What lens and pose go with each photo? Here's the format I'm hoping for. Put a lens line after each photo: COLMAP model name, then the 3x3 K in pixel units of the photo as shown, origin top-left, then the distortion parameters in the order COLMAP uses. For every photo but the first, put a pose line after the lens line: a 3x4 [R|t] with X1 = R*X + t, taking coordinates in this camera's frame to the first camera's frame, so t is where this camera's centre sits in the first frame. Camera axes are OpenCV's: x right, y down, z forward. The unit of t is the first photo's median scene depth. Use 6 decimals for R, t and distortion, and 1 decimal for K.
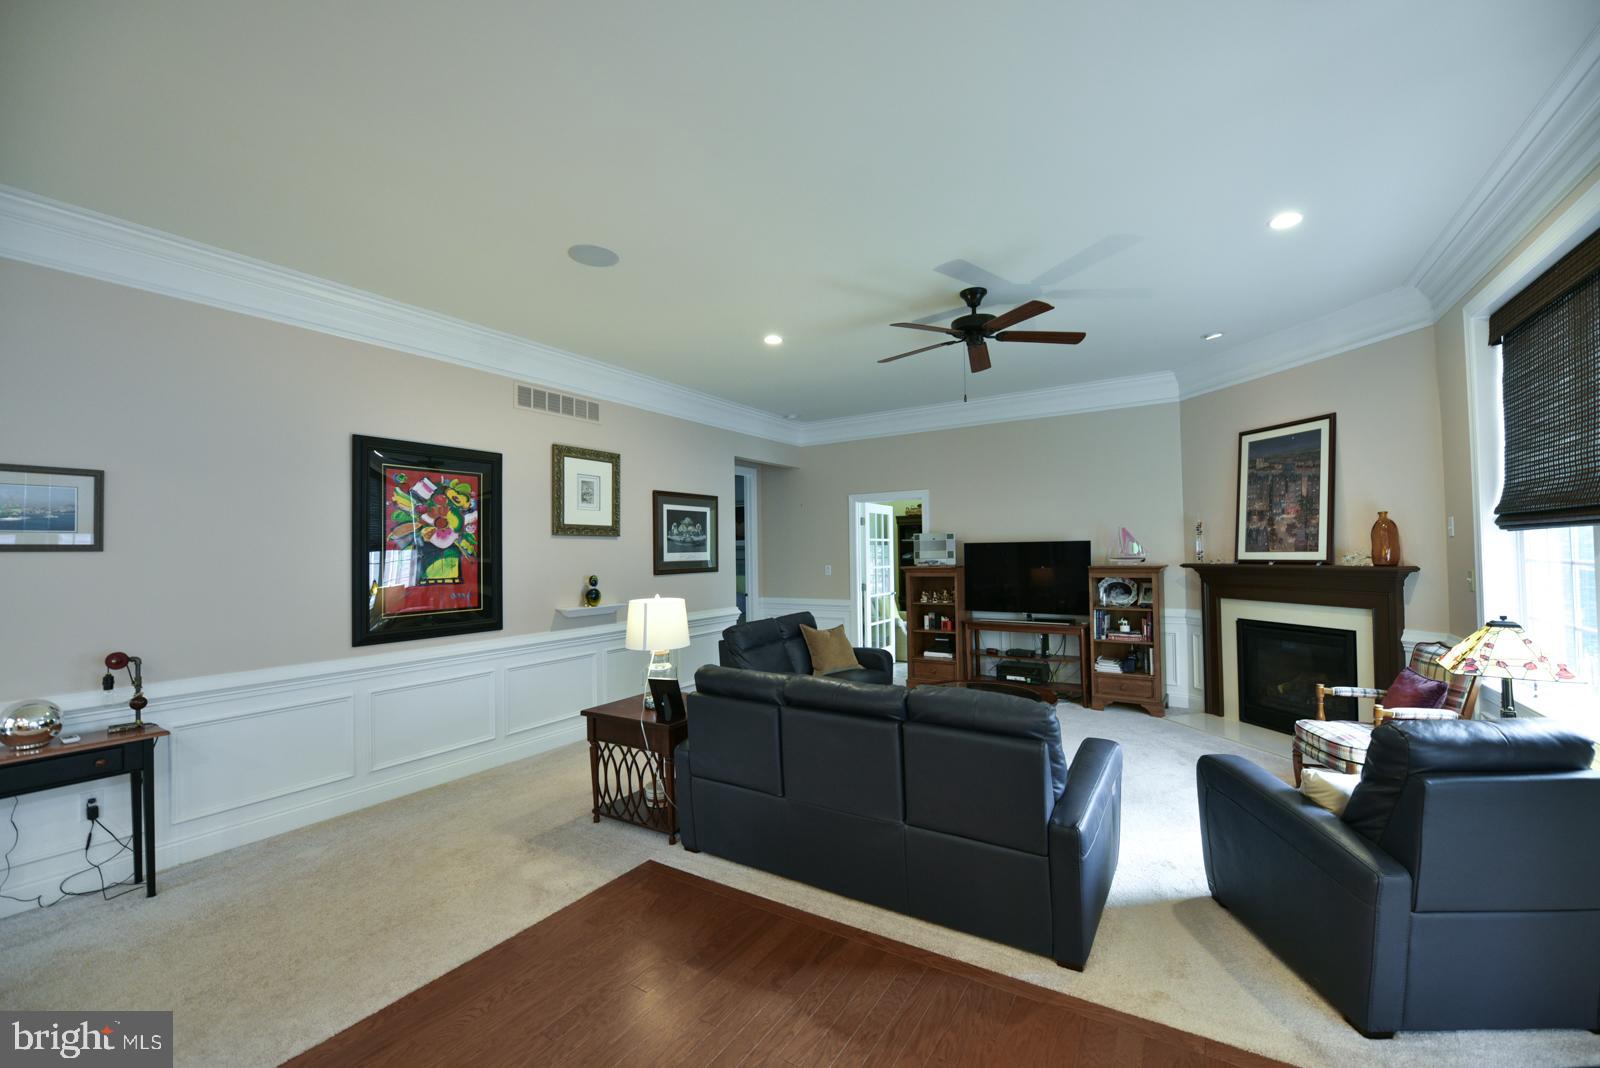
lens RADIAL K [[638.1, 0, 804.8], [0, 638.1, 537.0], [0, 0, 1]] dist [-0.016743, -0.000494]
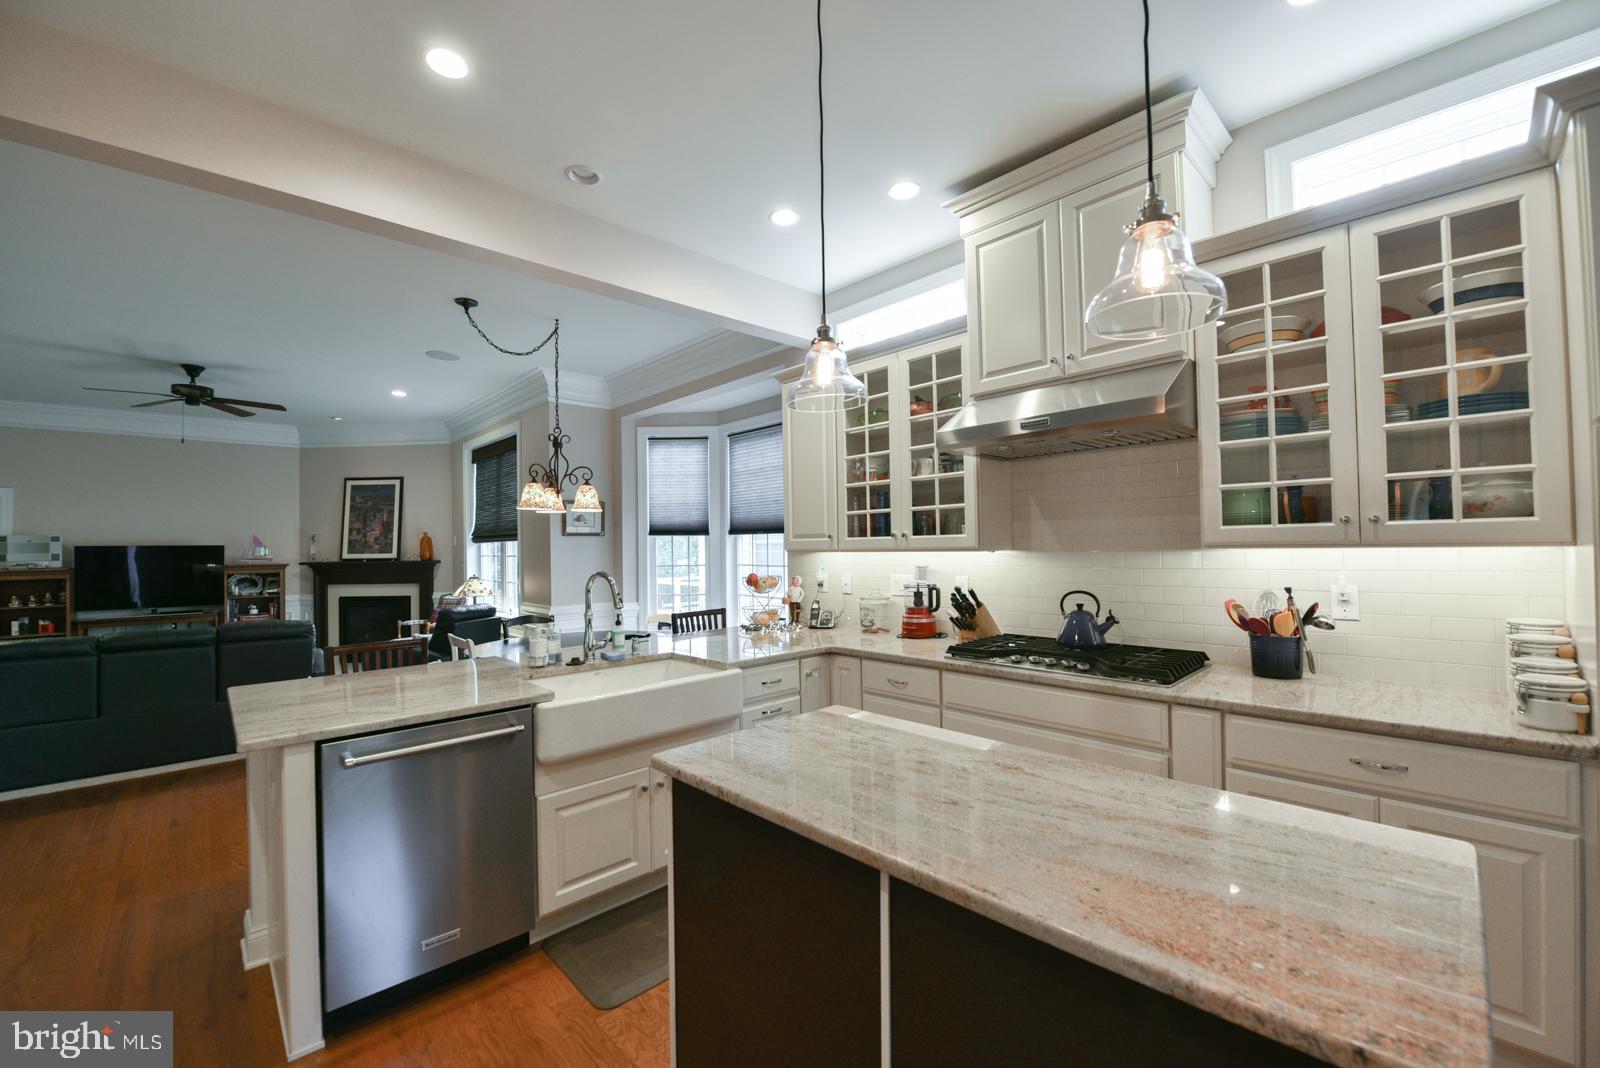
lens RADIAL K [[638.1, 0, 804.8], [0, 638.1, 537.0], [0, 0, 1]] dist [-0.016743, -0.000494]
pose [[0.238930, 0.027168, 0.970657, -0.594648], [-0.013474, 0.999605, -0.024661, 0.005093], [-0.970943, -0.007186, 0.239202, -0.514072]]
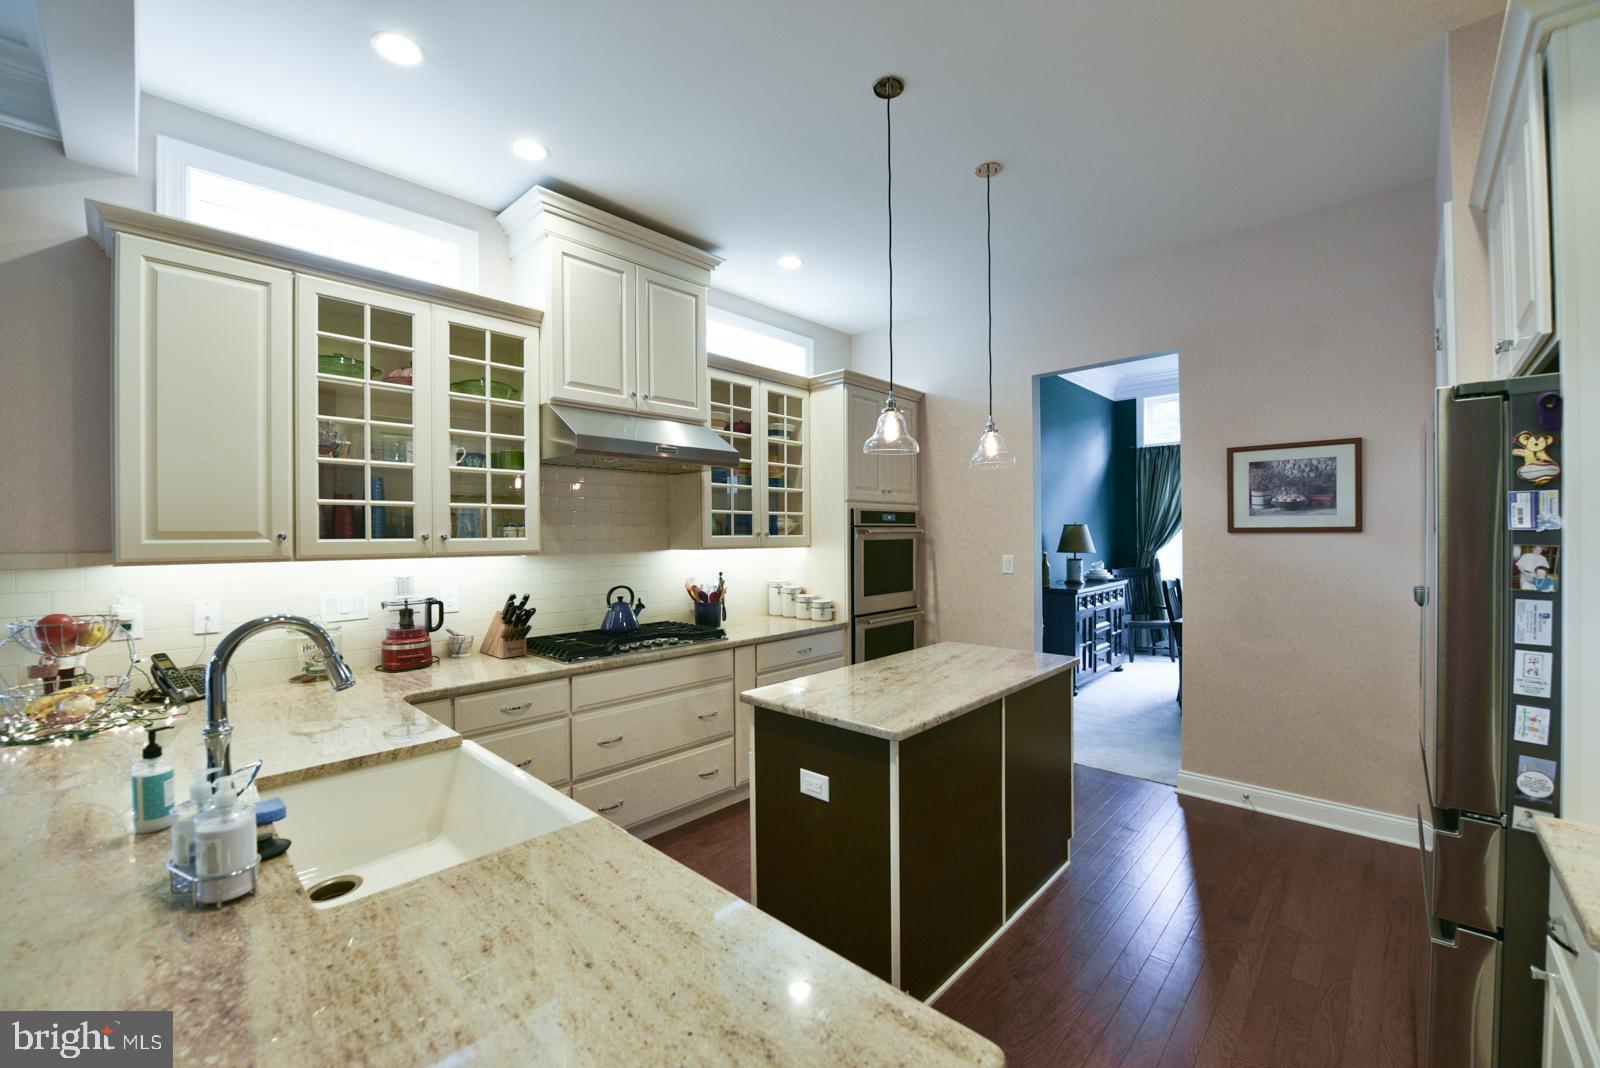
lens RADIAL K [[638.1, 0, 804.8], [0, 638.1, 537.0], [0, 0, 1]] dist [-0.016743, -0.000494]
pose [[-0.981091, 0.021108, 0.192395, -0.321781], [0.016645, 0.999554, -0.024785, 0.003355], [-0.192832, -0.021114, -0.981005, 0.007712]]
